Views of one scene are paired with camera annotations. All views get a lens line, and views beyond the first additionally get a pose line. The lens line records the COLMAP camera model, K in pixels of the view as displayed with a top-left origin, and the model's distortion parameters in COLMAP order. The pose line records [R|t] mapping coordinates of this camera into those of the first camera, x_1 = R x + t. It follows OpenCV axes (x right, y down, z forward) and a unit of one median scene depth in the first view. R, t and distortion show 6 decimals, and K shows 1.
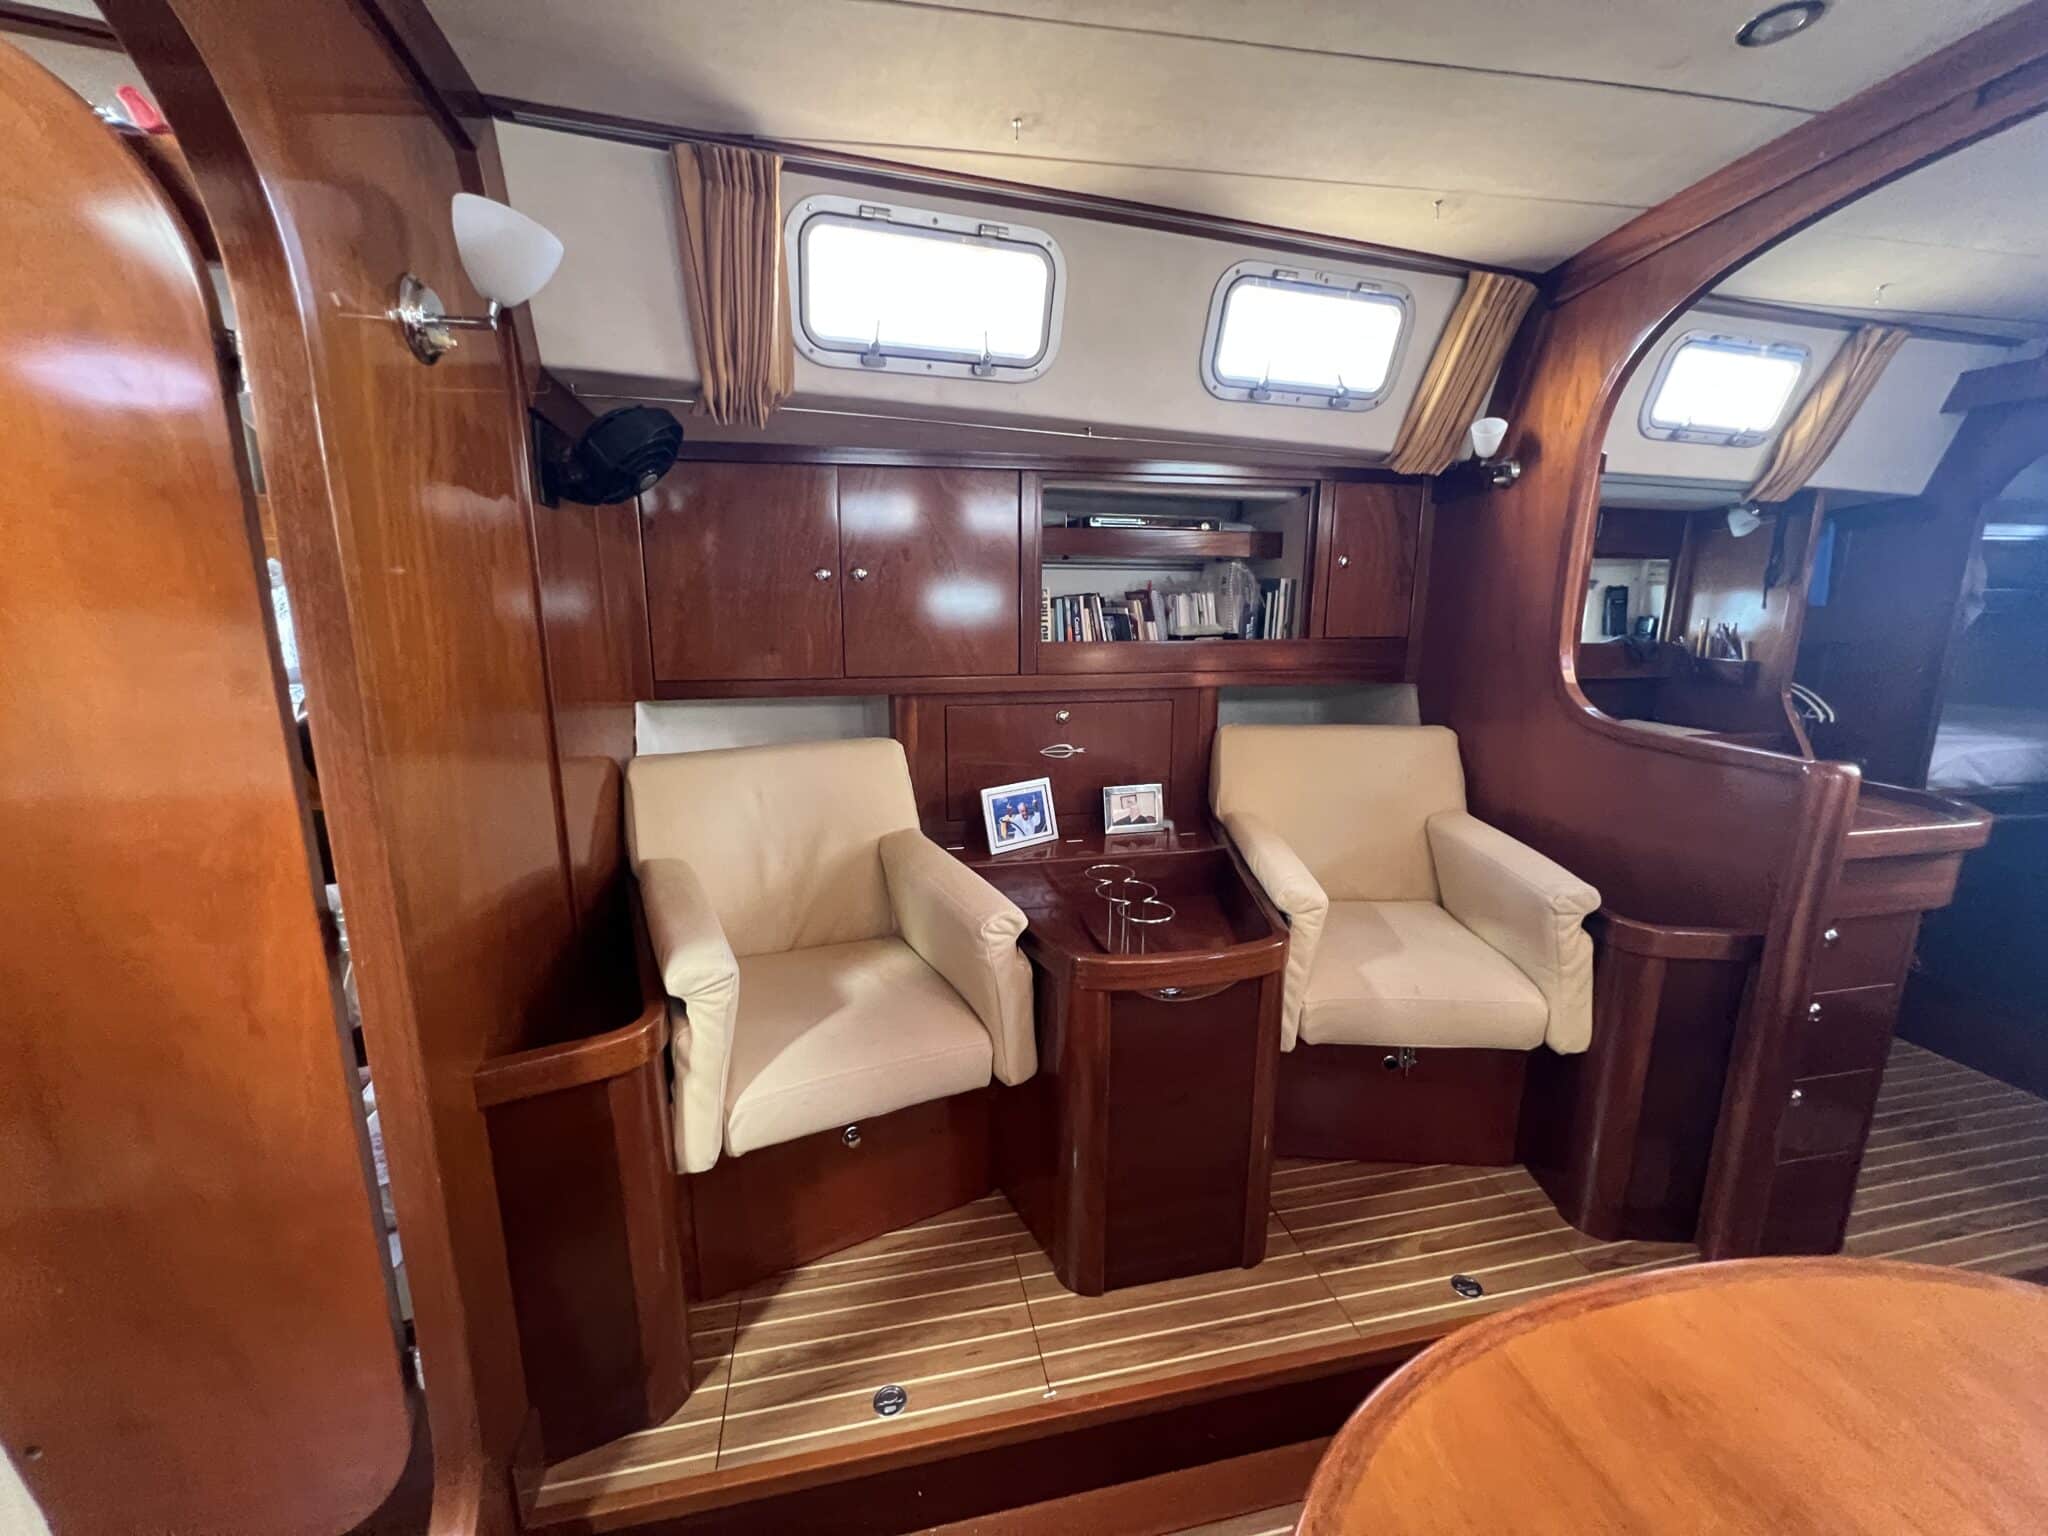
lens RADIAL K [[822.1, 0, 1006.0], [0, 822.1, 770.6], [0, 0, 1]] dist [-0.003178, 0.000705]
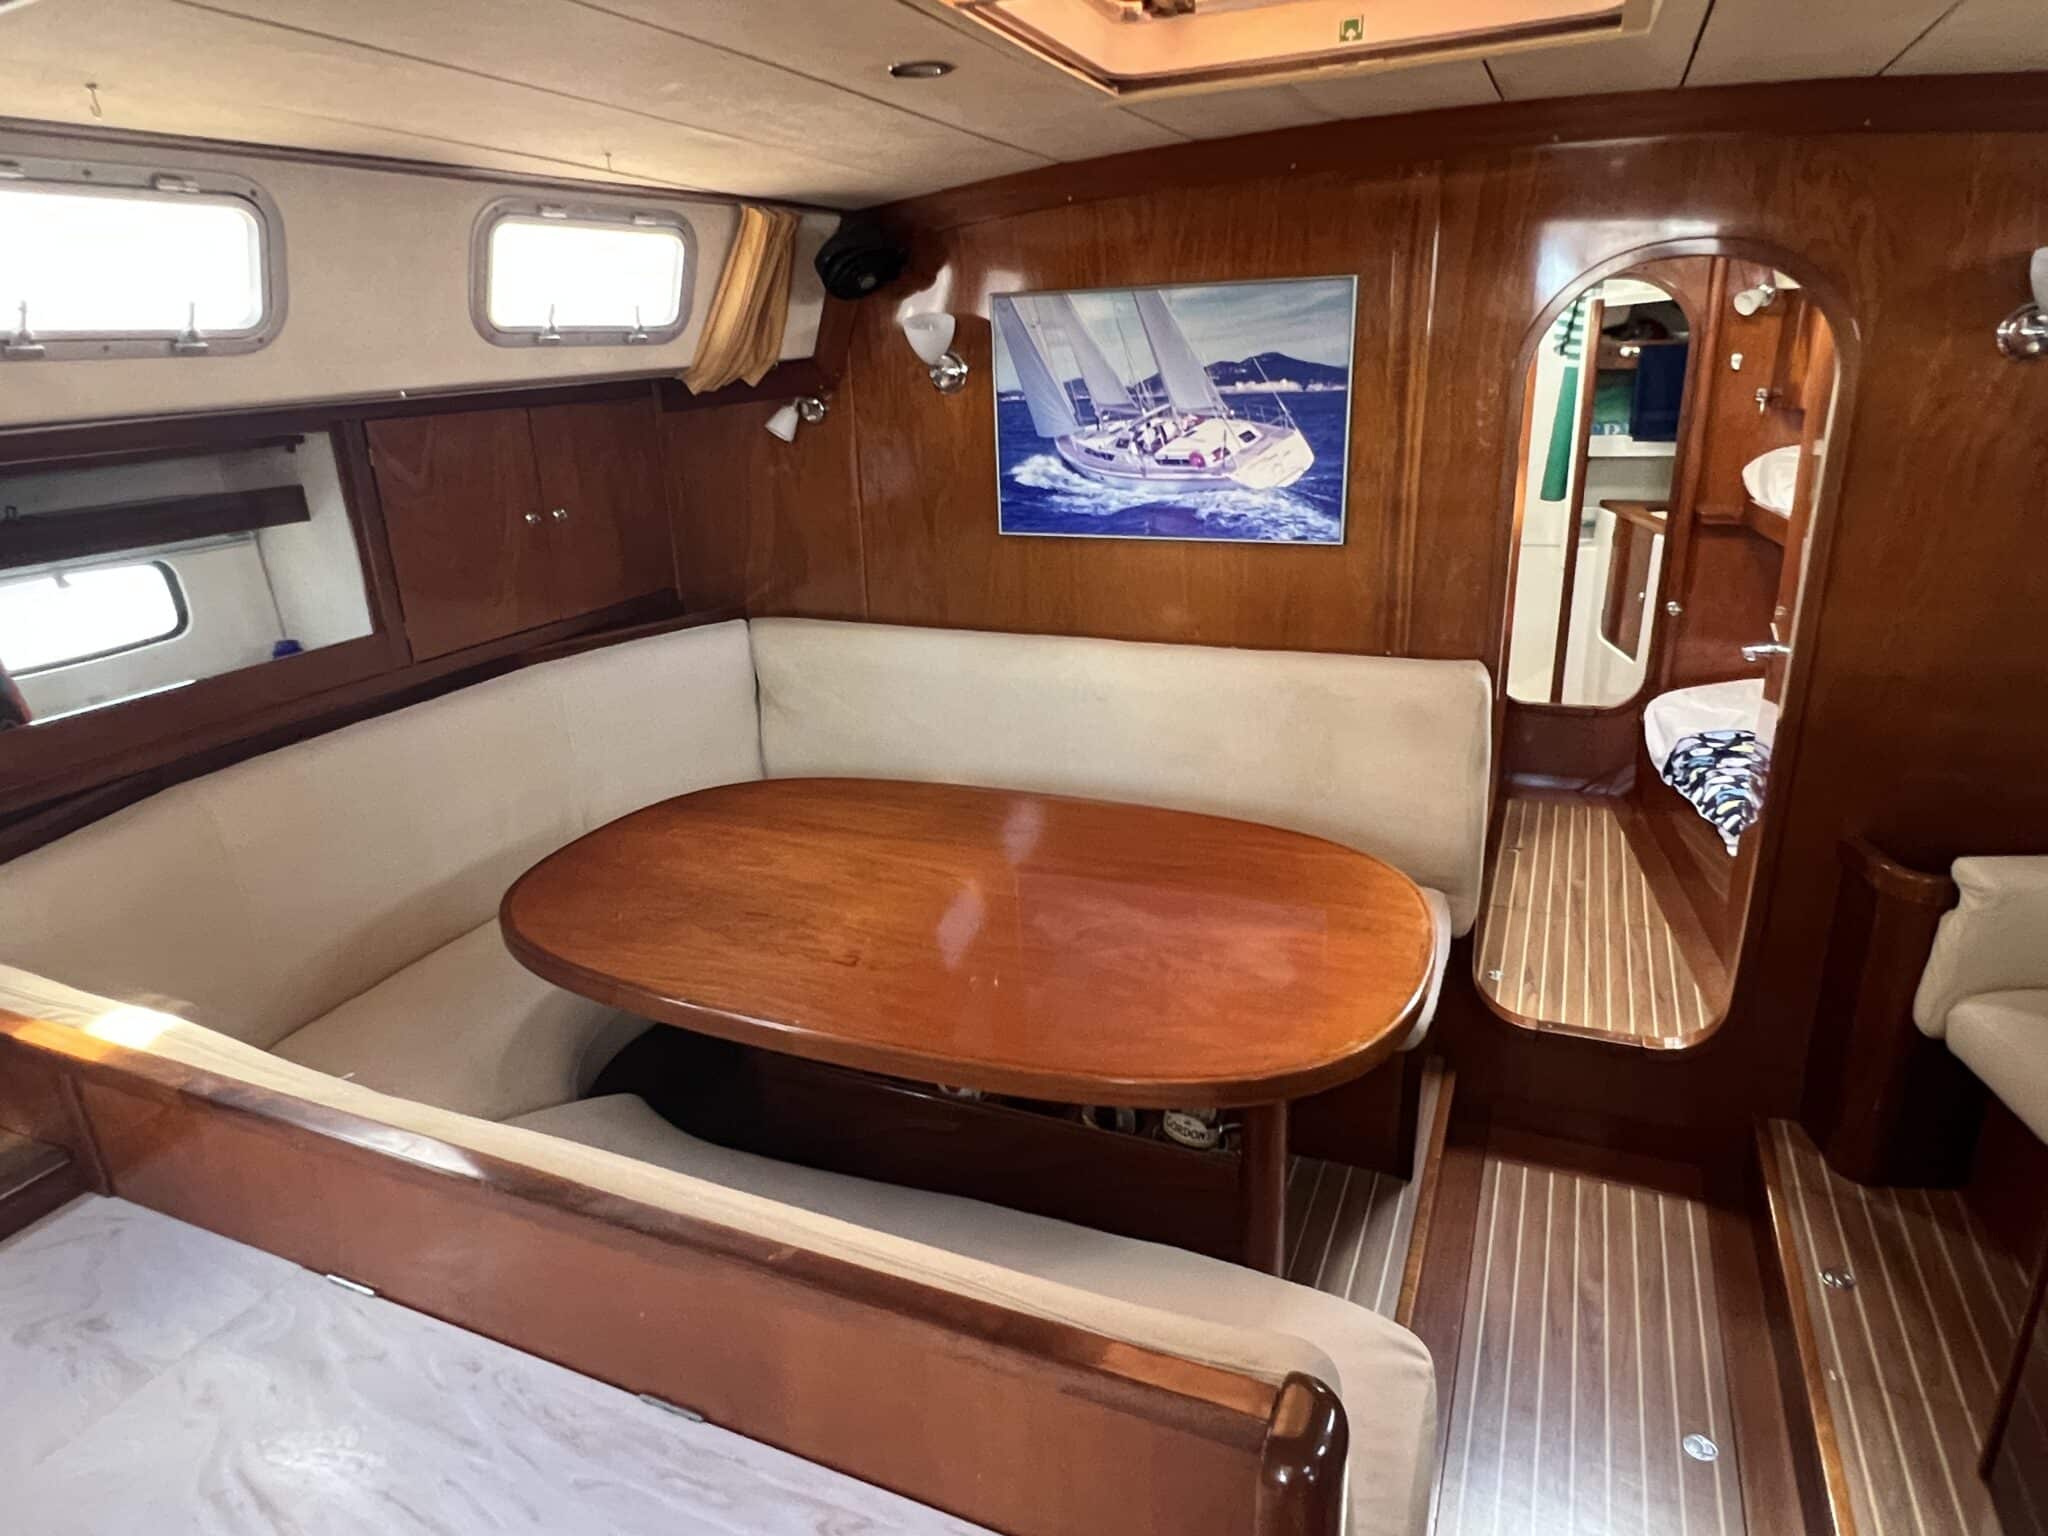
lens RADIAL K [[1239.6, 0, 1007.6], [0, 1239.6, 771.7], [0, 0, 1]] dist [-0.004832, 0.003185]
pose [[-0.591333, 0.291466, -0.751913, 1.041985], [-0.118419, 0.890908, 0.438474, -0.298580], [0.797685, 0.348325, -0.492308, 0.442529]]
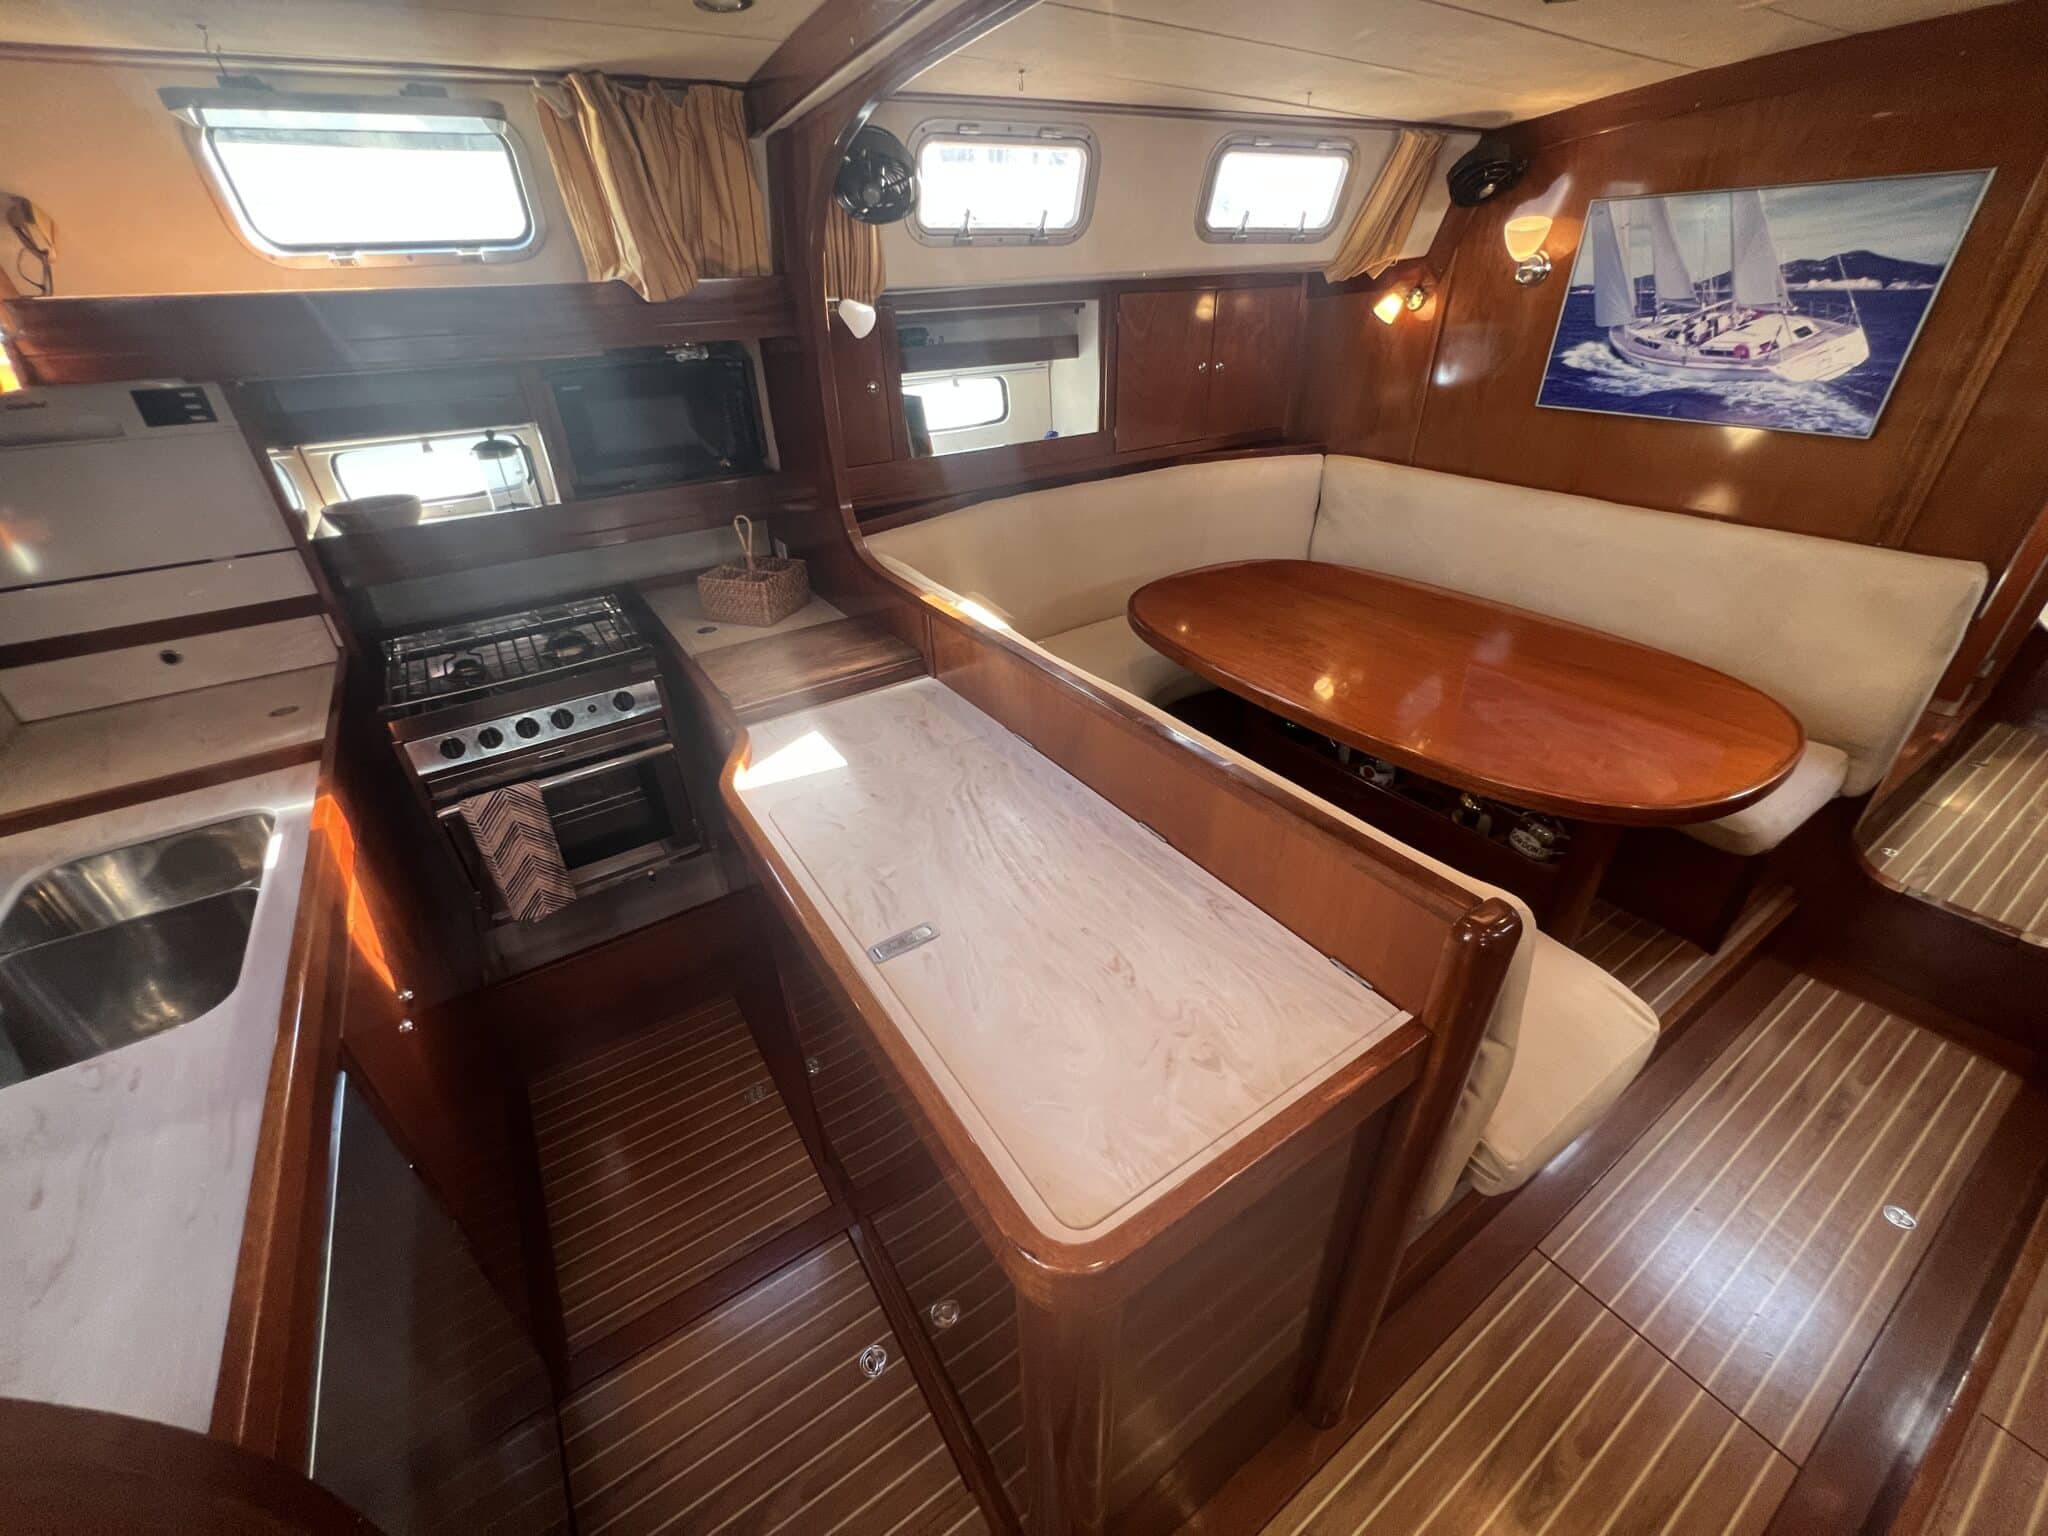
lens RADIAL K [[822.1, 0, 1018.0], [0, 822.1, 763.5], [0, 0, 1]] dist [-0.003178, 0.000705]
pose [[-0.933483, 0.208213, -0.291988, 1.100113], [-0.039063, 0.750315, 0.659925, -0.297901], [0.356488, 0.627435, -0.692273, 0.557762]]
